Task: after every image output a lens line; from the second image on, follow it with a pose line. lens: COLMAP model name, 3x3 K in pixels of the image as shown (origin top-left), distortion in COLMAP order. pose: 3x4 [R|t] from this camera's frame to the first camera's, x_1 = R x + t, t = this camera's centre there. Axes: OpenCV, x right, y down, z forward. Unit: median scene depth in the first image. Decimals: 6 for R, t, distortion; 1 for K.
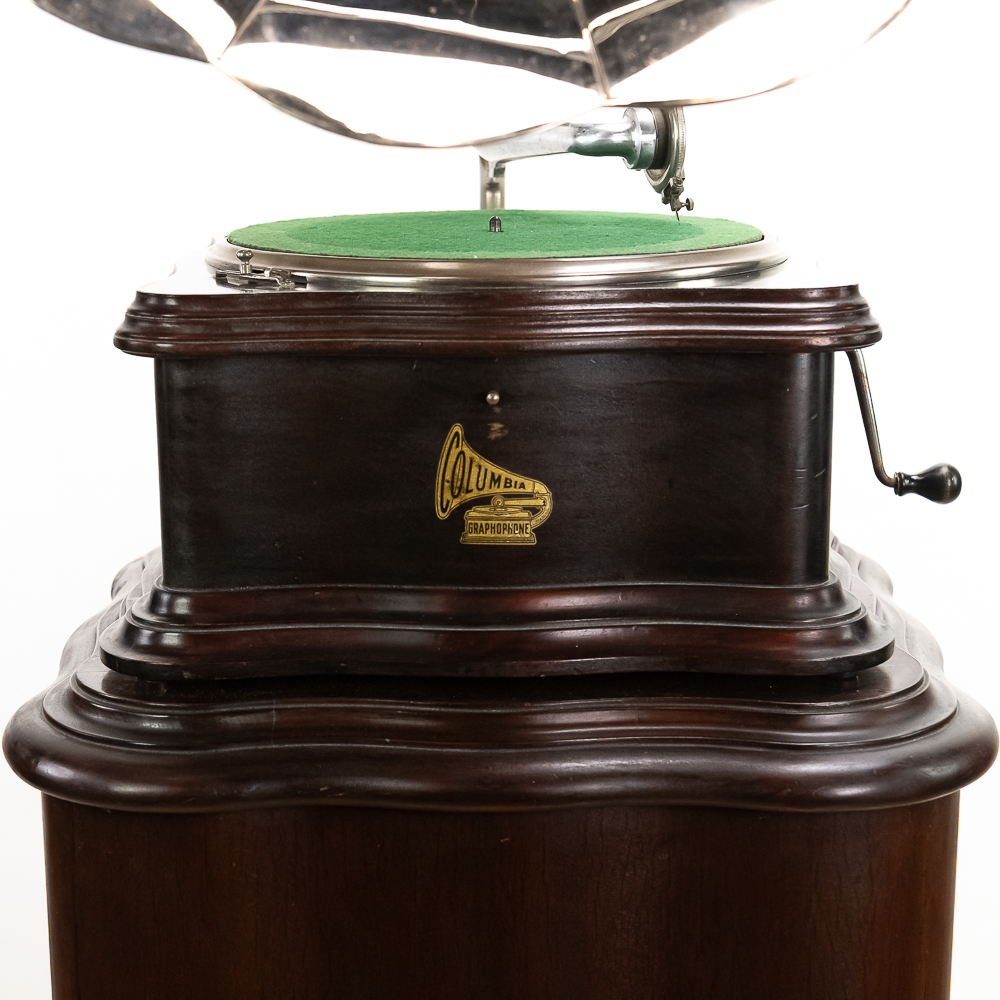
lens RADIAL K [[2174.3, 0, 500.0], [0, 2174.3, 500.0], [0, 0, 1]] dist [-0.029162, 0.062296]
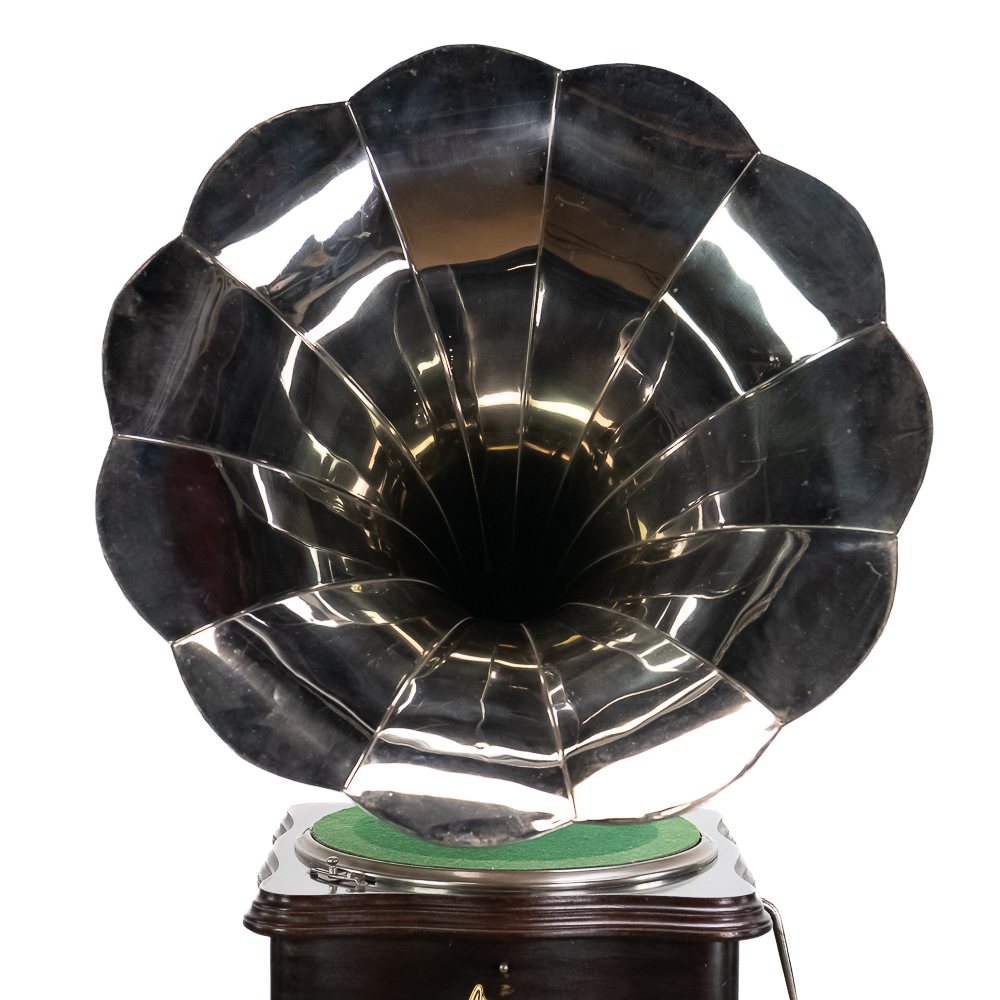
lens RADIAL K [[3485.3, 0, 500.0], [0, 3485.3, 500.0], [0, 0, 1]] dist [0.025975, 1.687838]
pose [[0.999870, 0.015843, -0.002922, -0.003817], [-0.016065, 0.994118, -0.107100, -0.107309], [0.001208, 0.107133, 0.994244, -1.350618]]
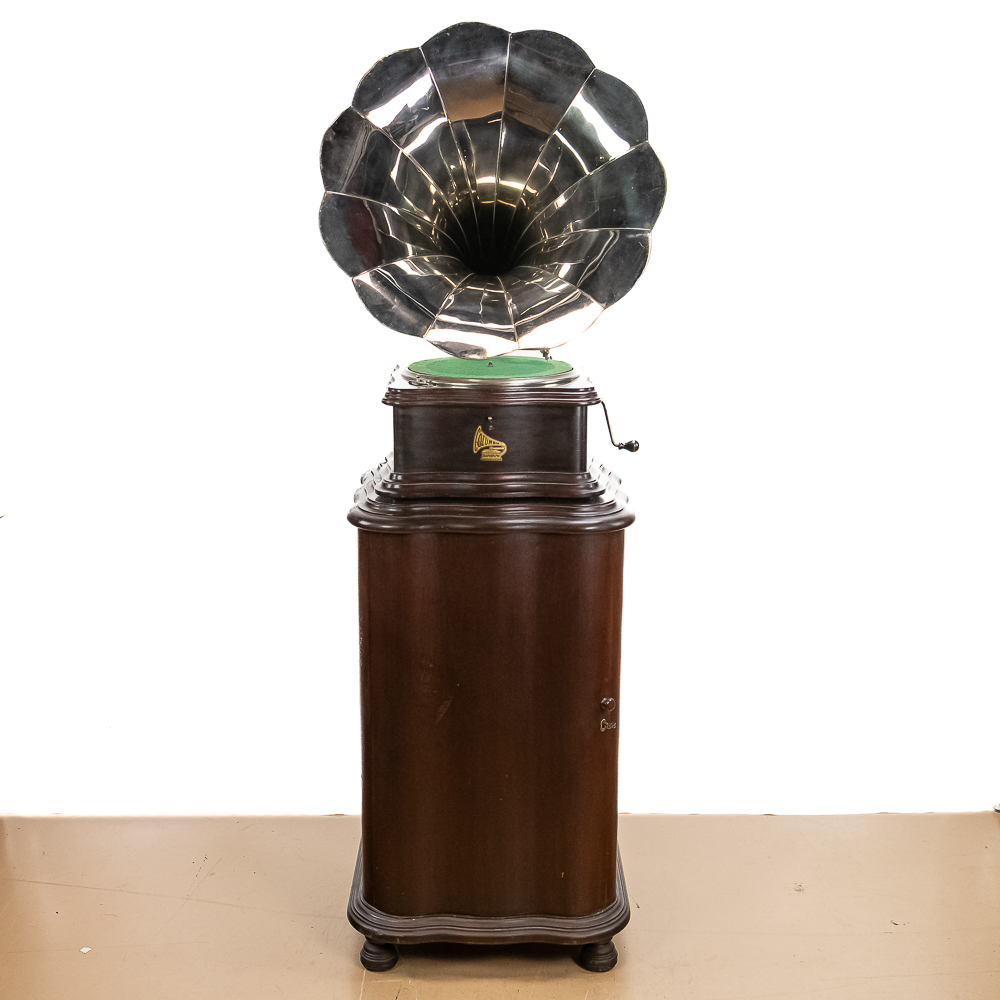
lens RADIAL K [[1859.8, 0, 500.0], [0, 1859.8, 500.0], [0, 0, 1]] dist [0.151427, 0.183070]
pose [[0.999940, 0.007295, 0.008159, -0.010581], [-0.007322, 0.999968, 0.003250, 0.074457], [-0.008135, -0.003309, 0.999961, -1.992861]]
